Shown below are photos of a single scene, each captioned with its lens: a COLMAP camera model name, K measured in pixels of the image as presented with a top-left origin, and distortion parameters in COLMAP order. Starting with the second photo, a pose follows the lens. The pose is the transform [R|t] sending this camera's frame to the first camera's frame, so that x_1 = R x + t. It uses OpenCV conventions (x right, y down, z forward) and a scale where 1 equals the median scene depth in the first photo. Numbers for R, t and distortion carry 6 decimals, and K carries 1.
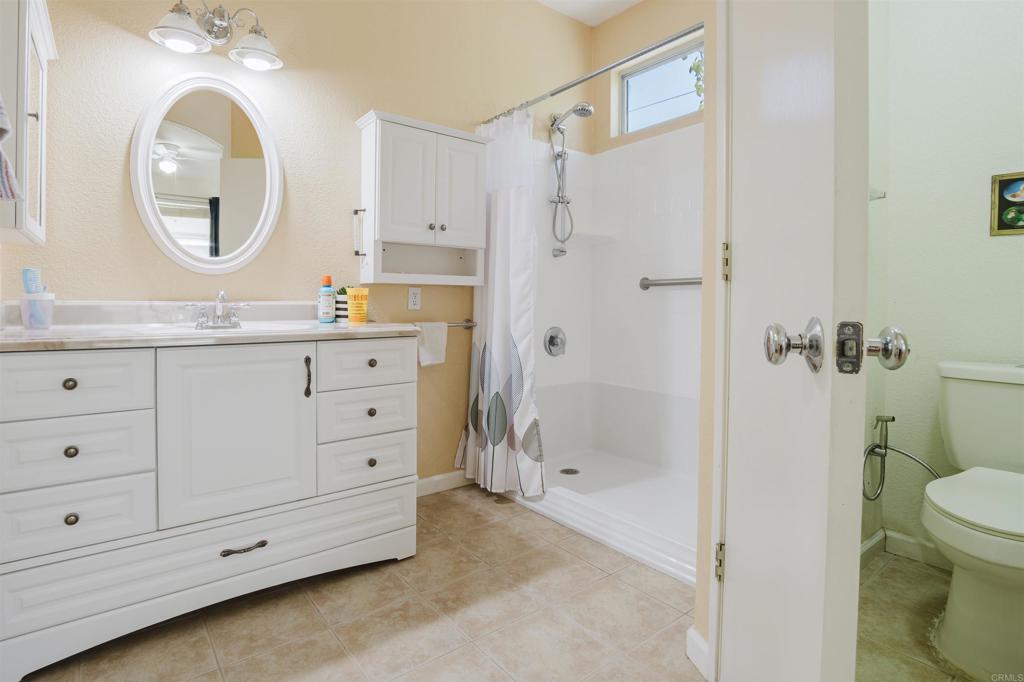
lens RADIAL K [[515.2, 0, 496.3], [0, 515.2, 308.0], [0, 0, 1]] dist [-0.021843, 0.000714]
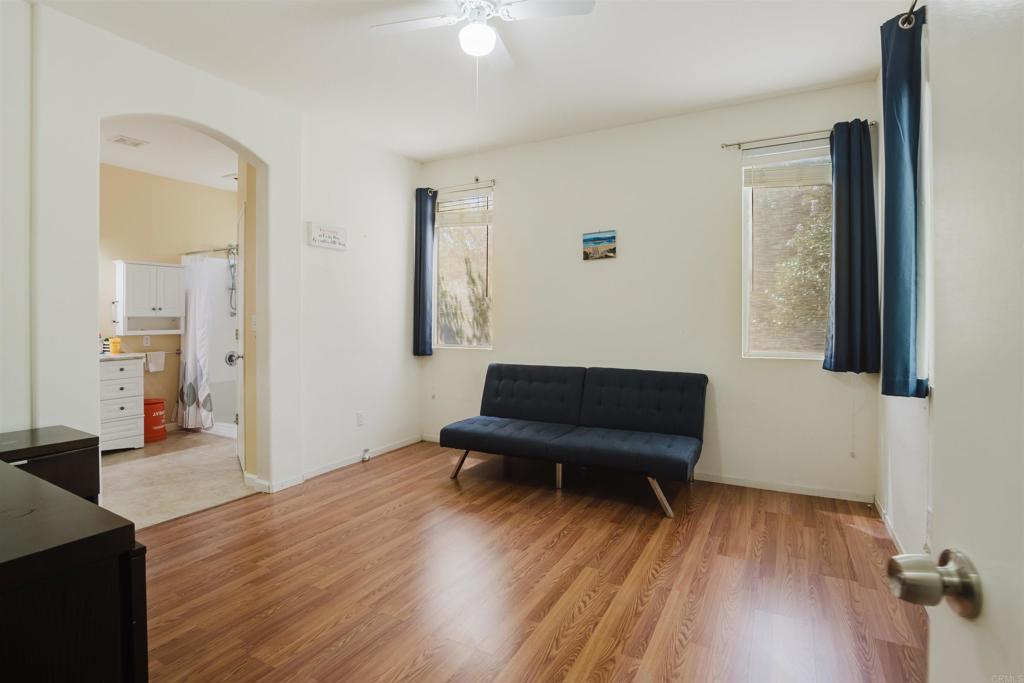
lens RADIAL K [[511.2, 0, 499.9], [0, 511.2, 319.4], [0, 0, 1]] dist [-0.025425, 0.000916]
pose [[0.924577, -0.011004, 0.380836, 0.414025], [0.014380, 0.999878, -0.006022, -0.076390], [-0.380723, 0.011045, 0.924623, -1.544813]]
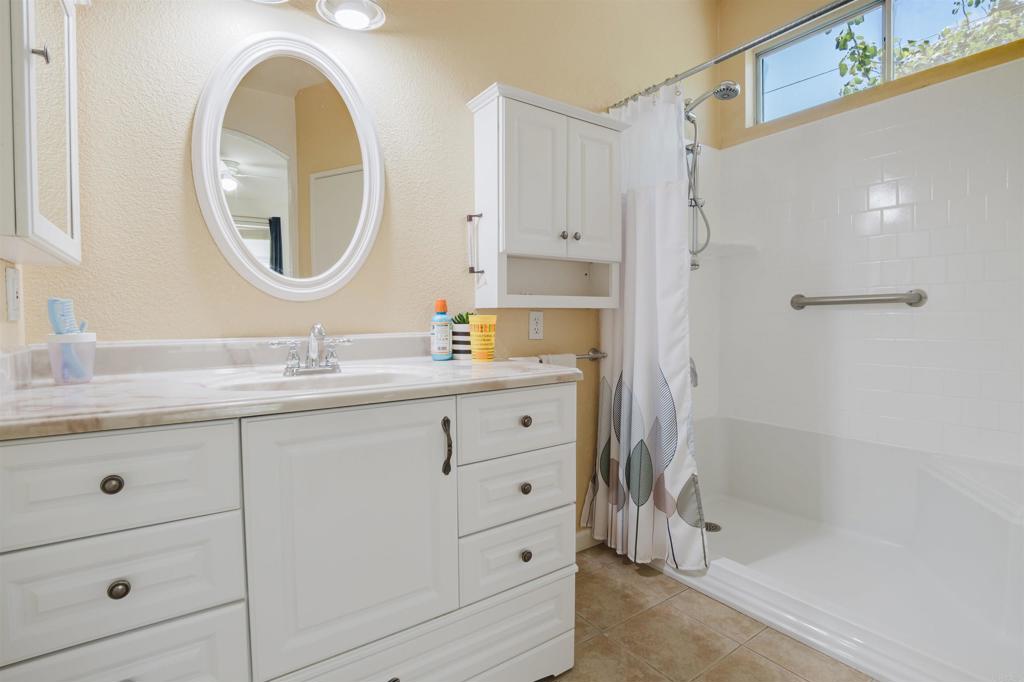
lens RADIAL K [[490.9, 0, 507.7], [0, 490.9, 337.5], [0, 0, 1]] dist [-0.024506, 0.002012]
pose [[0.998722, -0.011141, -0.049296, -0.173011], [0.012605, 0.999485, 0.029495, -0.023456], [0.048942, -0.030079, 0.998349, 0.234545]]
